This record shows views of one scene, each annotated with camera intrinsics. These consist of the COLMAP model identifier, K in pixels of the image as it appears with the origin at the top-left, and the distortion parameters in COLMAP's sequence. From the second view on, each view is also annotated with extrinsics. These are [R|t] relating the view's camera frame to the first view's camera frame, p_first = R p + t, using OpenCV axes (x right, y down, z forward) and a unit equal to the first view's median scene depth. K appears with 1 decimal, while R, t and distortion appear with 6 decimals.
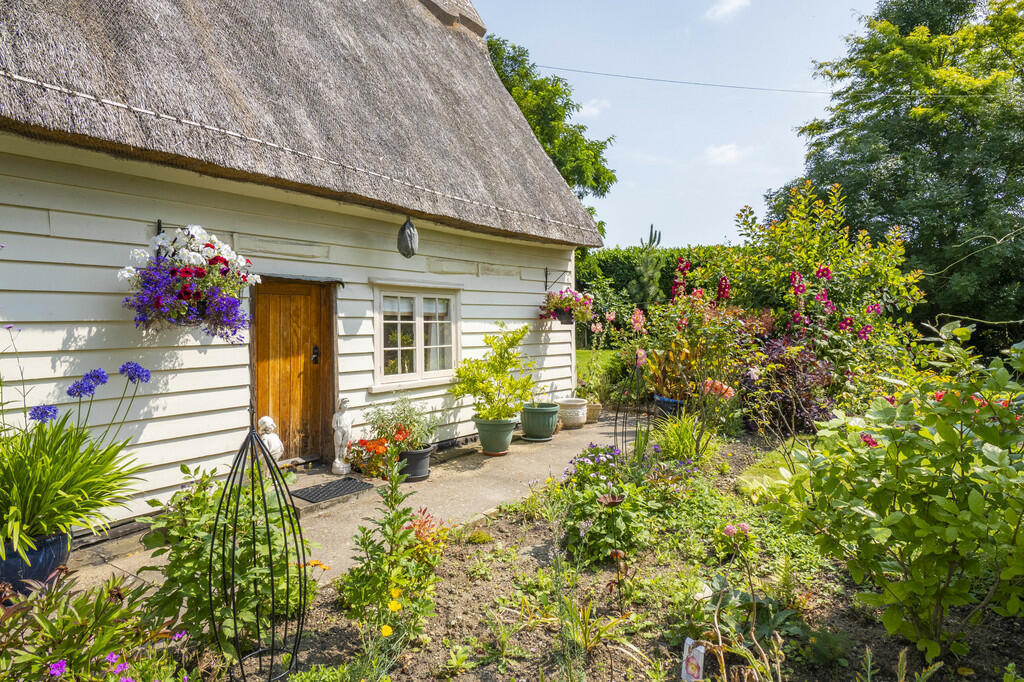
lens RADIAL K [[645.6, 0, 512.0], [0, 645.6, 341.0], [0, 0, 1]] dist [0.001142, 0.000203]
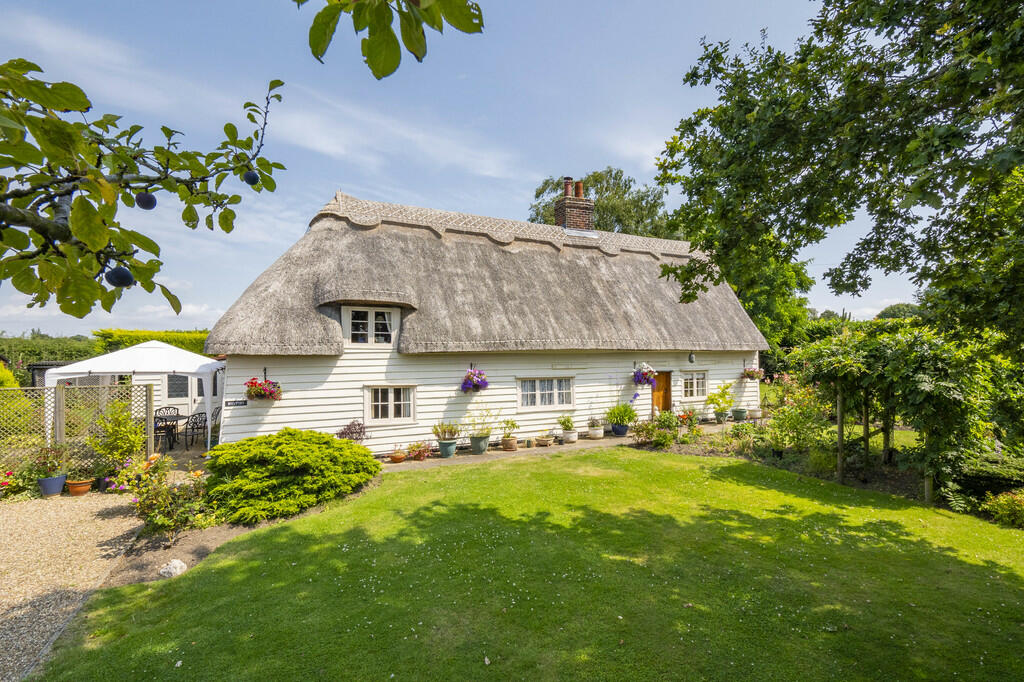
lens RADIAL K [[477.3, 0, 512.0], [0, 477.3, 341.0], [0, 0, 1]] dist [0.001813, 0.000541]
pose [[0.881997, -0.017650, -0.470925, 0.184662], [-0.009959, 0.998377, -0.056070, -0.089337], [0.471150, 0.054144, 0.880390, -1.611285]]
